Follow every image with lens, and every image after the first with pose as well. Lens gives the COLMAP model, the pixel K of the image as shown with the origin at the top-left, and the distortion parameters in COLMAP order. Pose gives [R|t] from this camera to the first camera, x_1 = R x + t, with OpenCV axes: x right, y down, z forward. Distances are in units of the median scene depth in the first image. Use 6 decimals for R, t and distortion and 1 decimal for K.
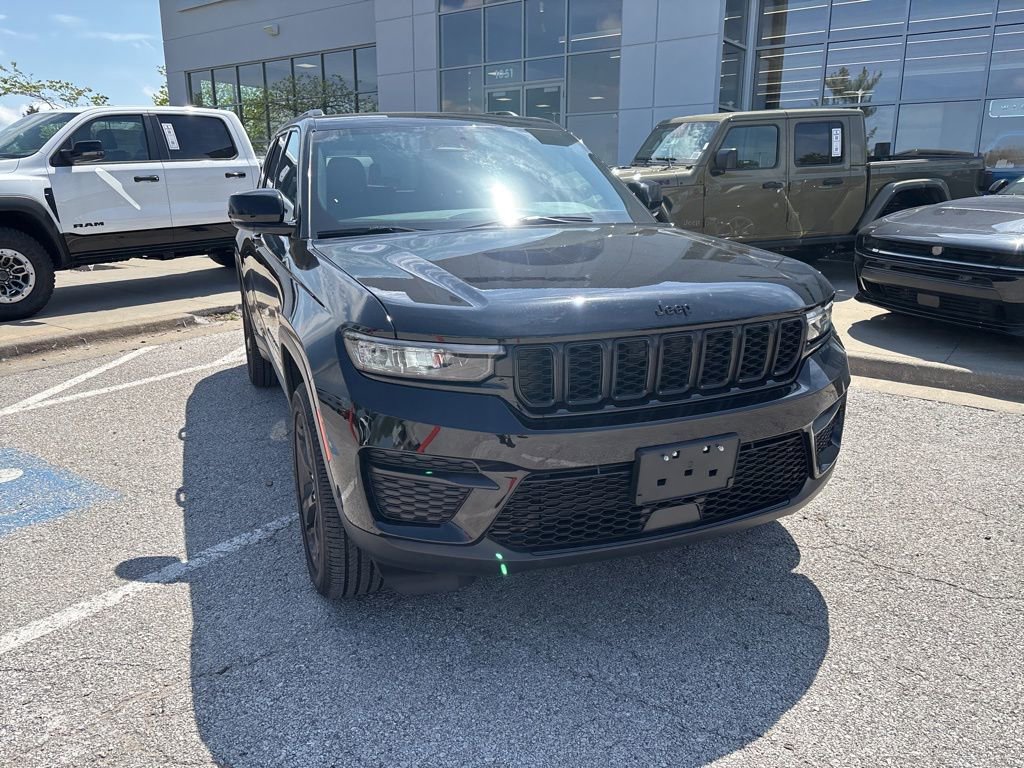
lens RADIAL K [[774.7, 0, 507.9], [0, 774.7, 388.5], [0, 0, 1]] dist [0.049198, -0.058111]
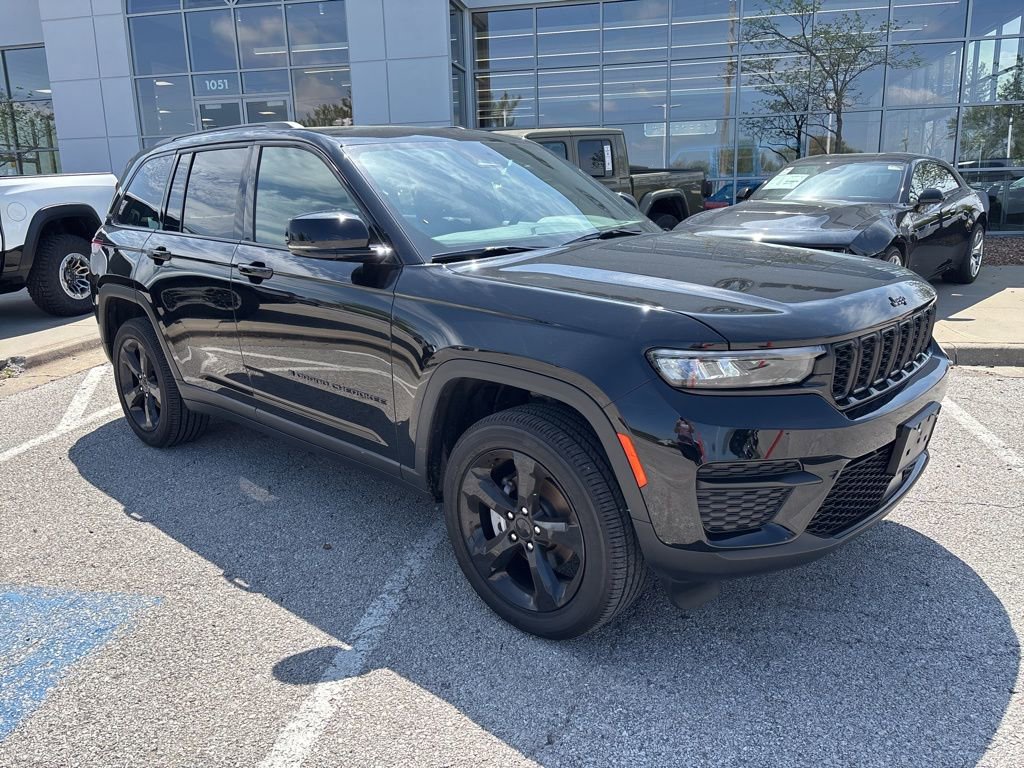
lens RADIAL K [[774.7, 0, 508.6], [0, 774.7, 383.4], [0, 0, 1]] dist [0.049198, -0.058111]
pose [[0.904540, -0.122253, 0.408486, -0.574341], [0.132315, 0.991201, 0.003657, -0.044351], [-0.405339, 0.050741, 0.912757, 0.140445]]
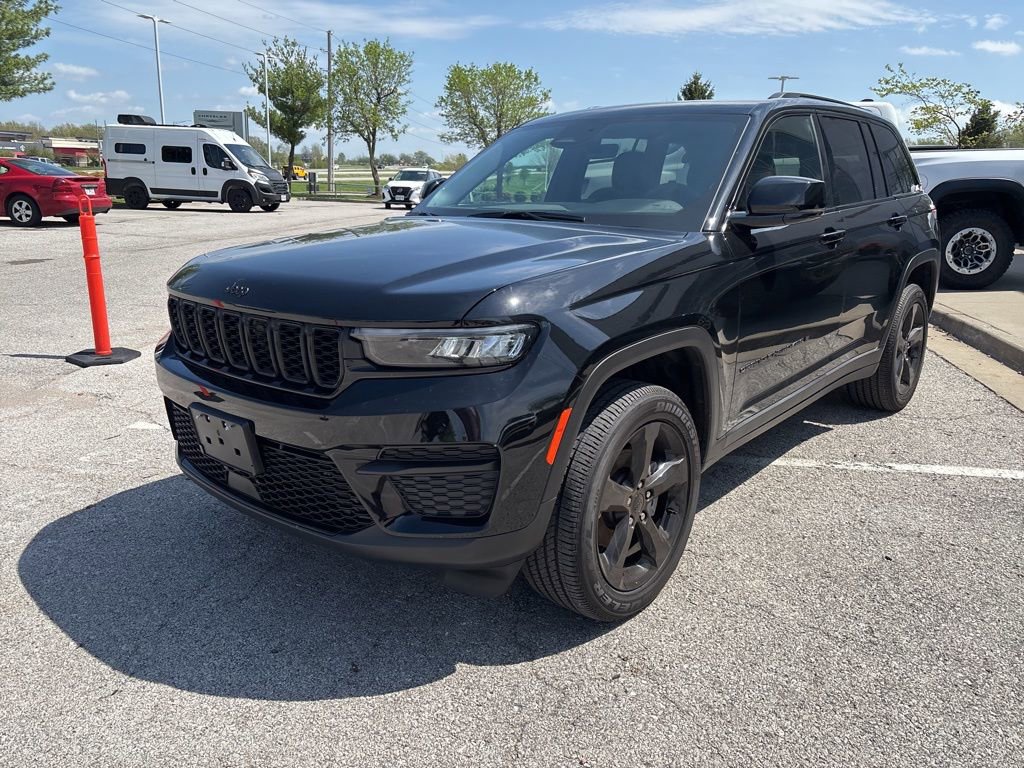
lens RADIAL K [[774.7, 0, 509.5], [0, 774.7, 374.6], [0, 0, 1]] dist [0.049198, -0.058111]
pose [[0.457163, 0.232998, -0.858320, 0.975112], [-0.243931, 0.960914, 0.130924, -0.161398], [0.855278, 0.149517, 0.496130, 0.588160]]
